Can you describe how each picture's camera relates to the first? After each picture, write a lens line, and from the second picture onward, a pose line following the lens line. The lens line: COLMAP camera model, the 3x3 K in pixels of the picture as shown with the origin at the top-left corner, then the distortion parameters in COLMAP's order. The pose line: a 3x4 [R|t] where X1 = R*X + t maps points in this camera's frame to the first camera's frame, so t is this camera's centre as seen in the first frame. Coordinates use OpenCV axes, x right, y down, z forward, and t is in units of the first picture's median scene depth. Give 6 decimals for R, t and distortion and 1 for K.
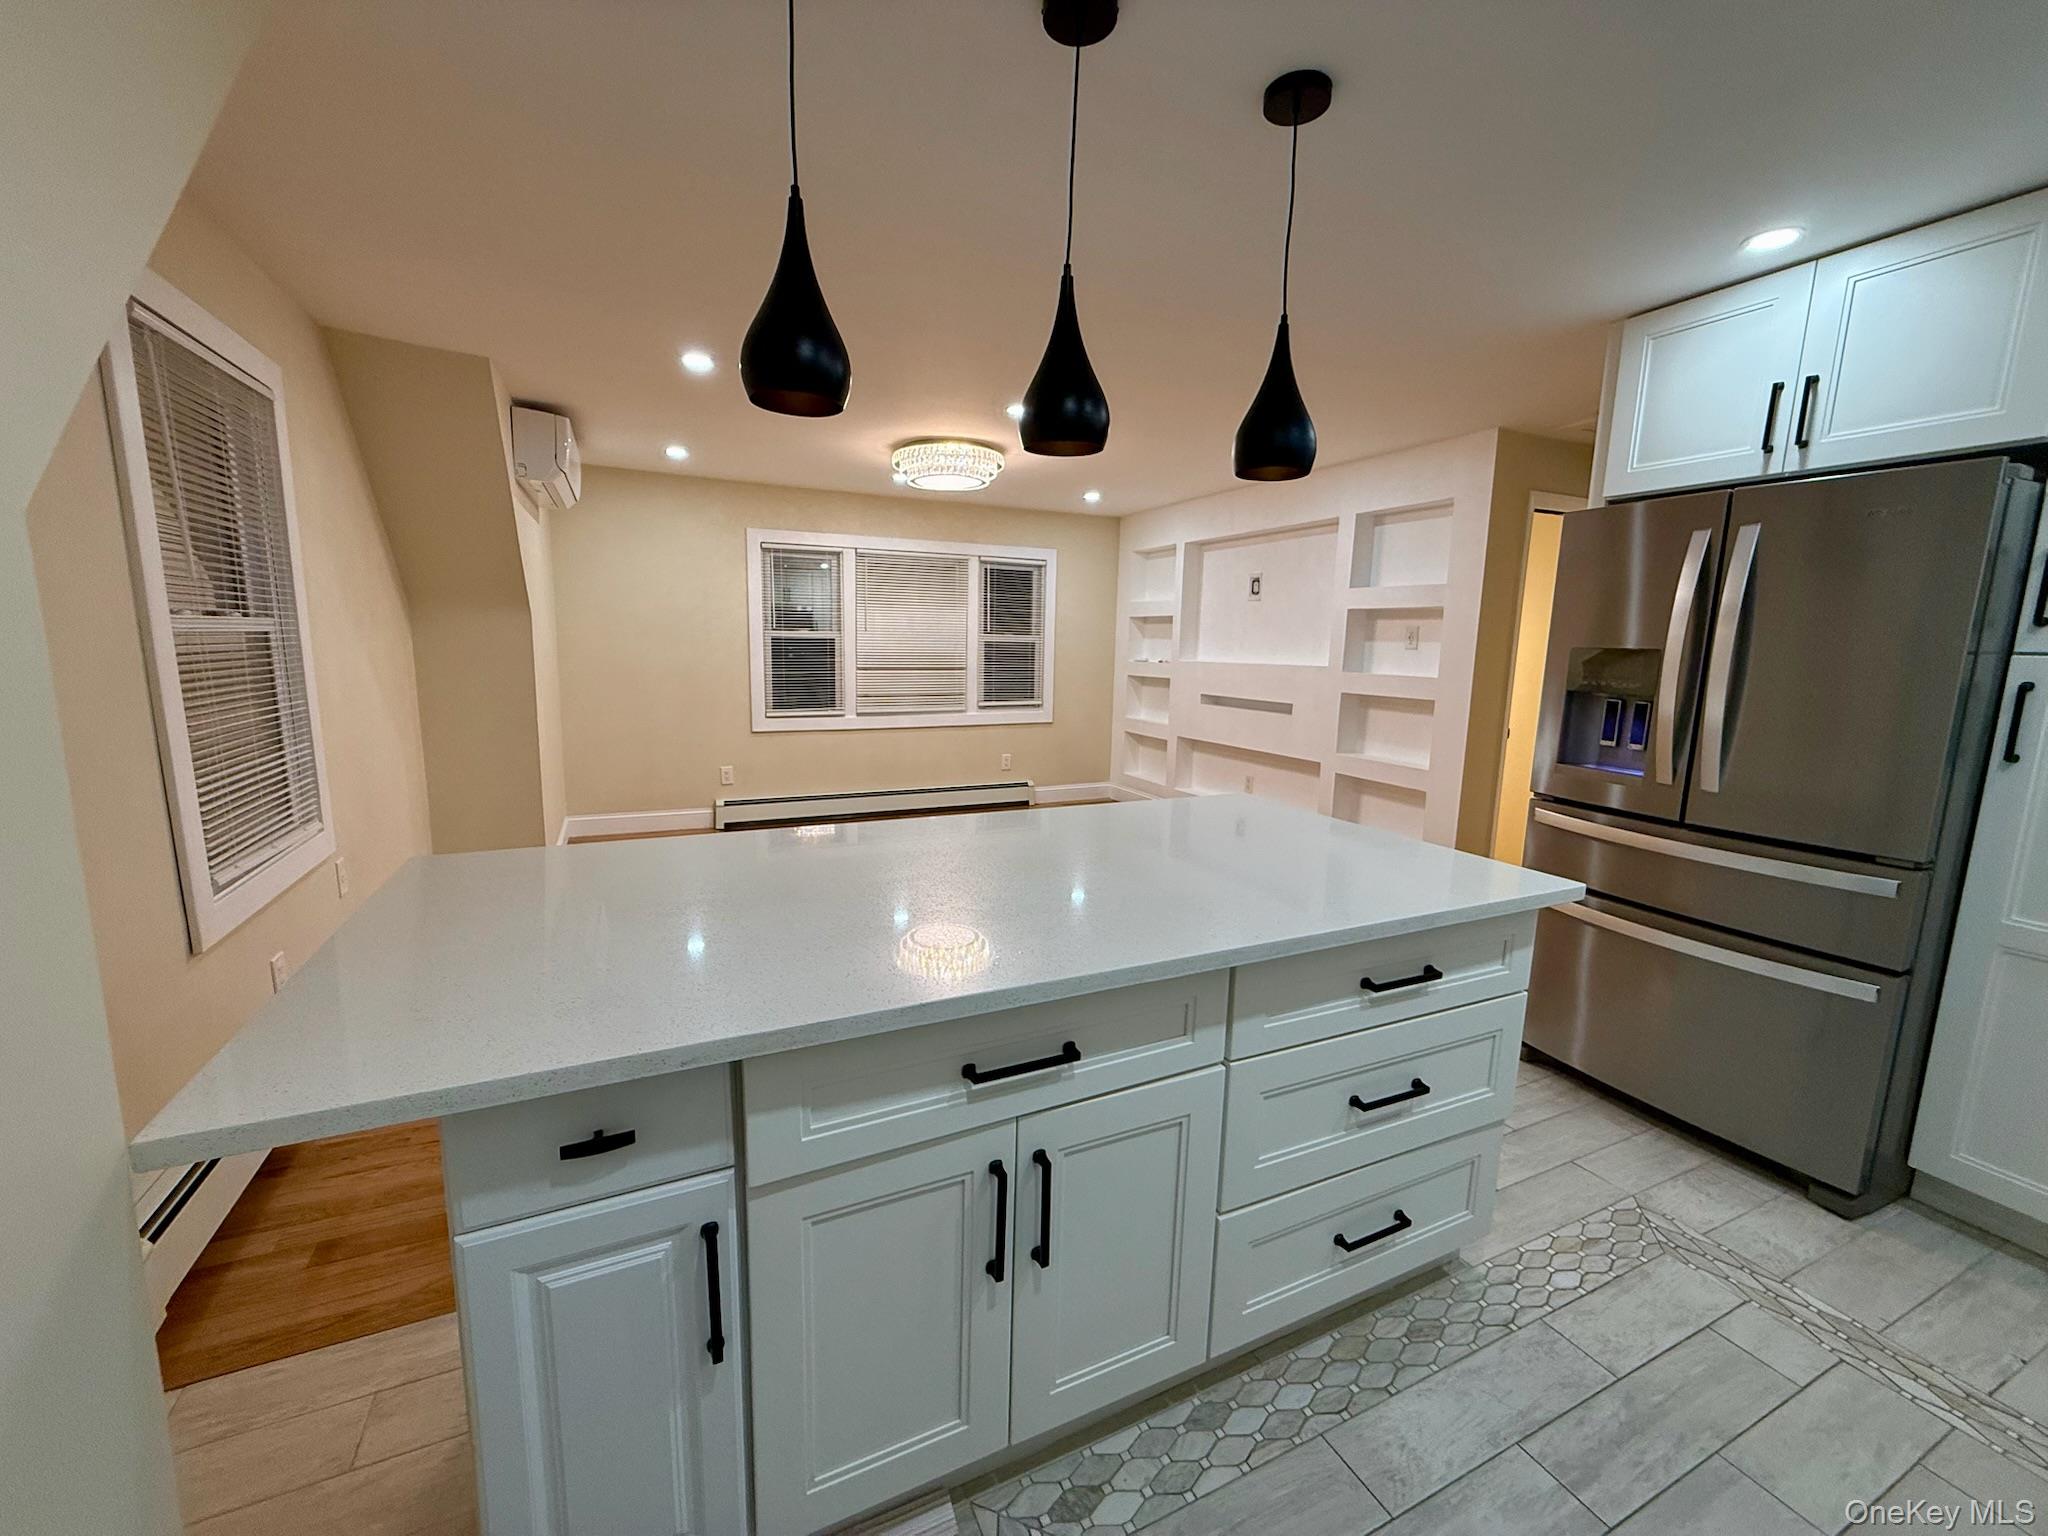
lens RADIAL K [[817.7, 0, 1019.9], [0, 817.7, 768.9], [0, 0, 1]] dist [0.000836, 0.000128]
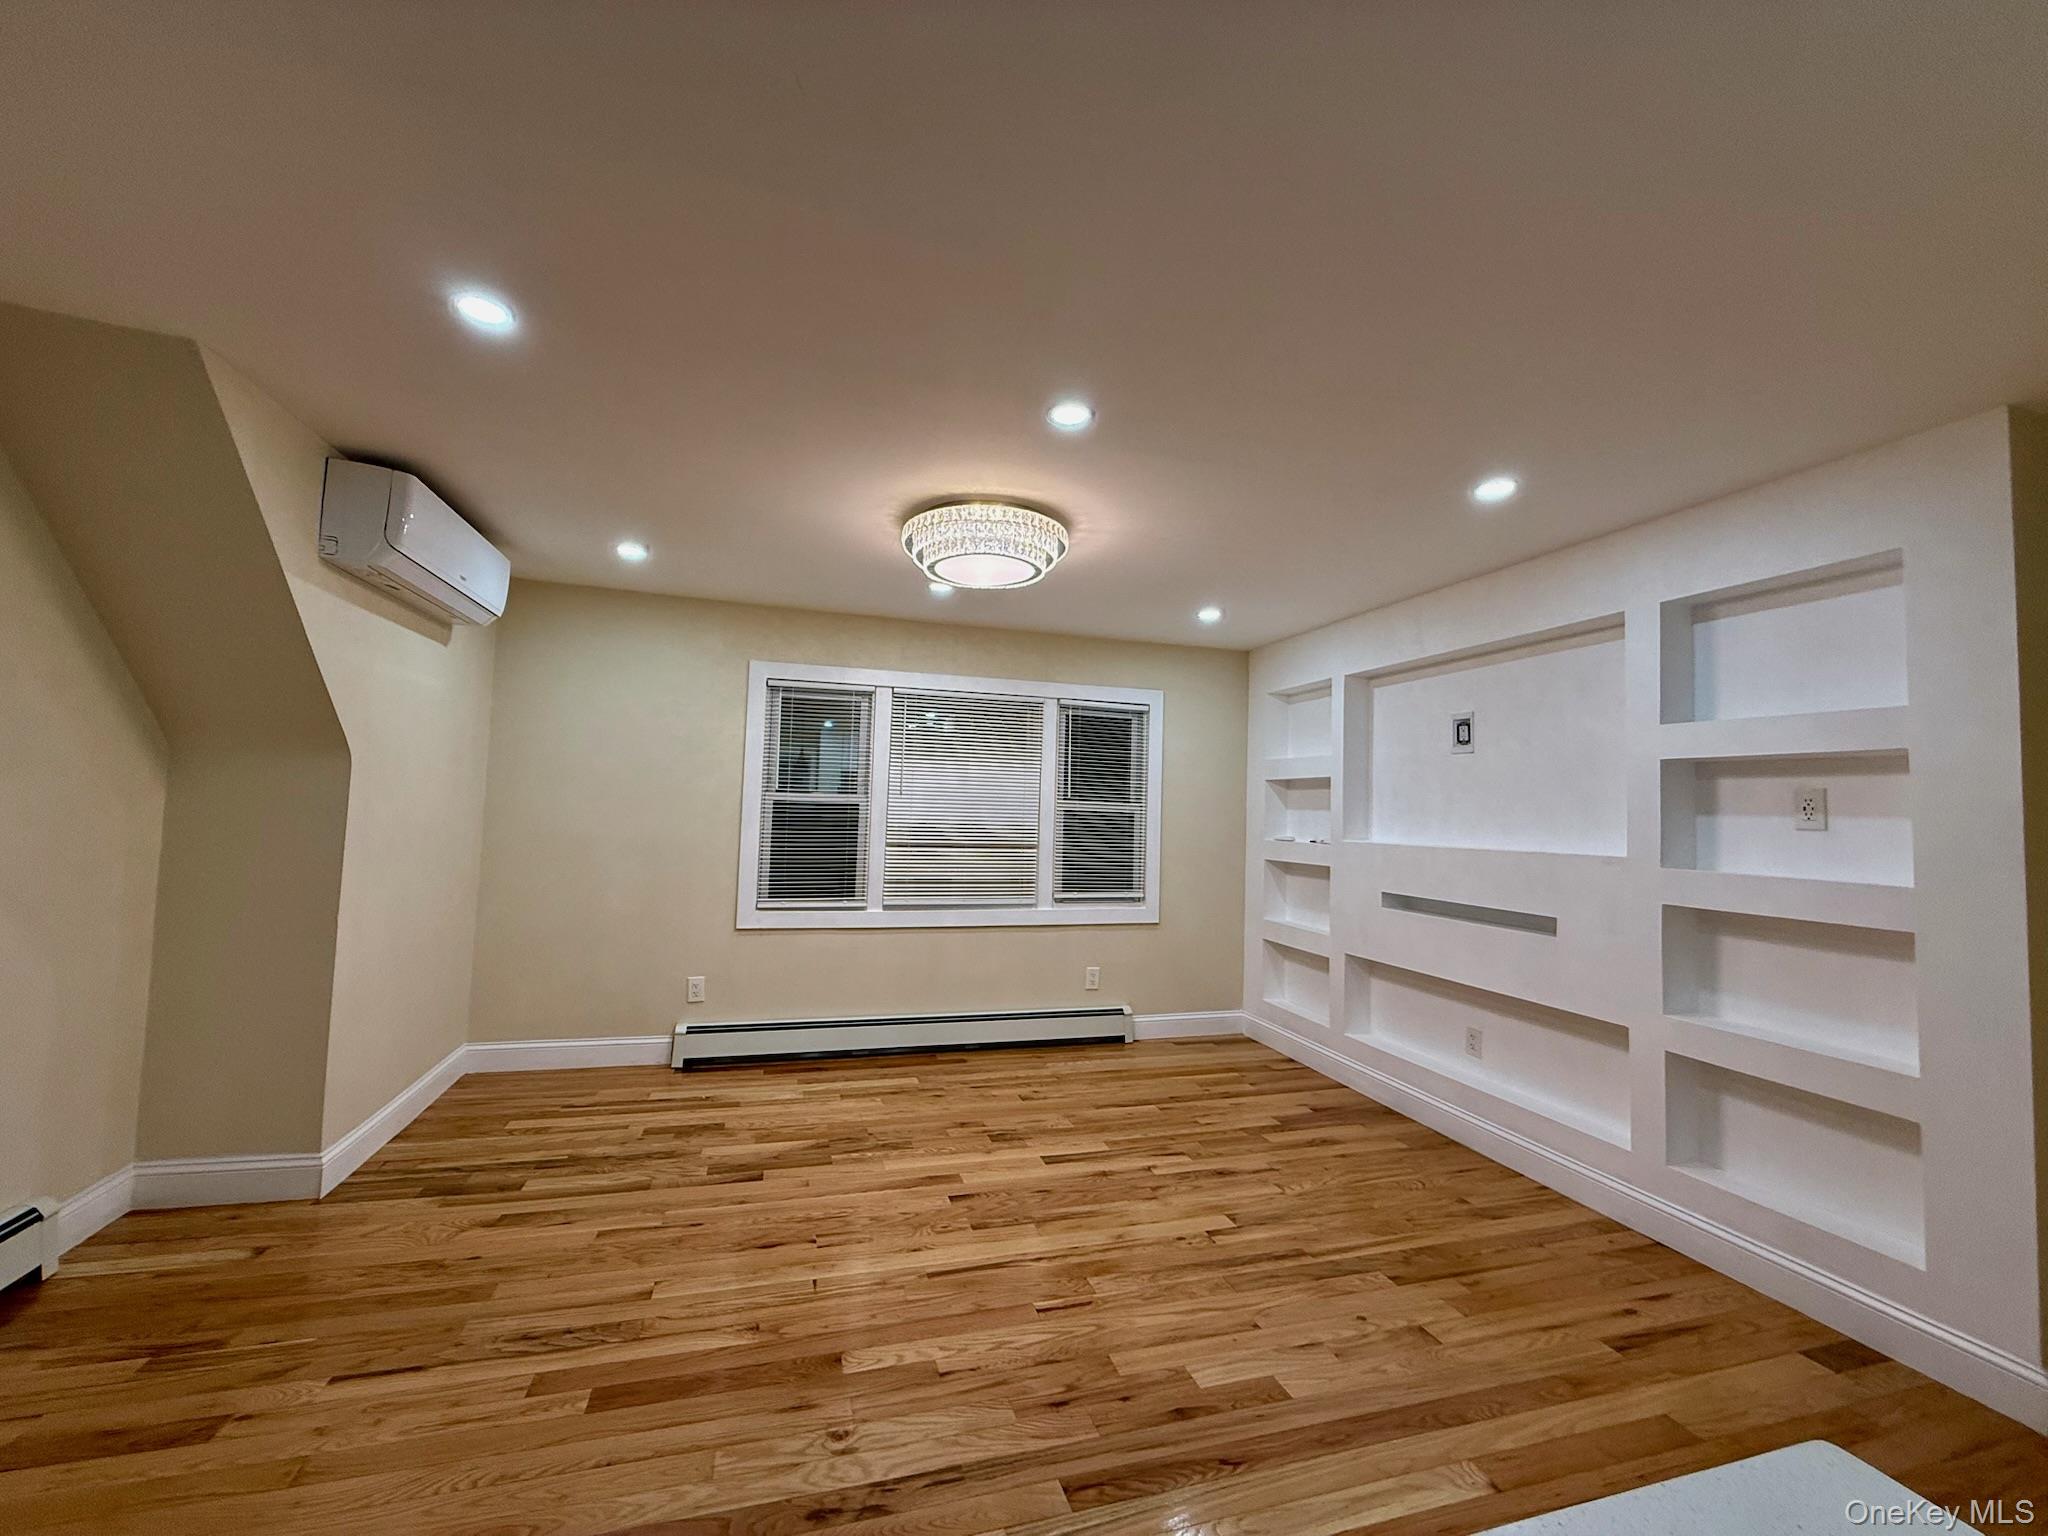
lens RADIAL K [[816.3, 0, 1015.4], [0, 816.3, 767.2], [0, 0, 1]] dist [0.001461, -0.000123]
pose [[0.987681, 0.002785, -0.156454, 0.031124], [-0.035764, 0.977395, -0.208375, -0.041819], [0.152337, 0.211404, 0.965454, 0.292446]]
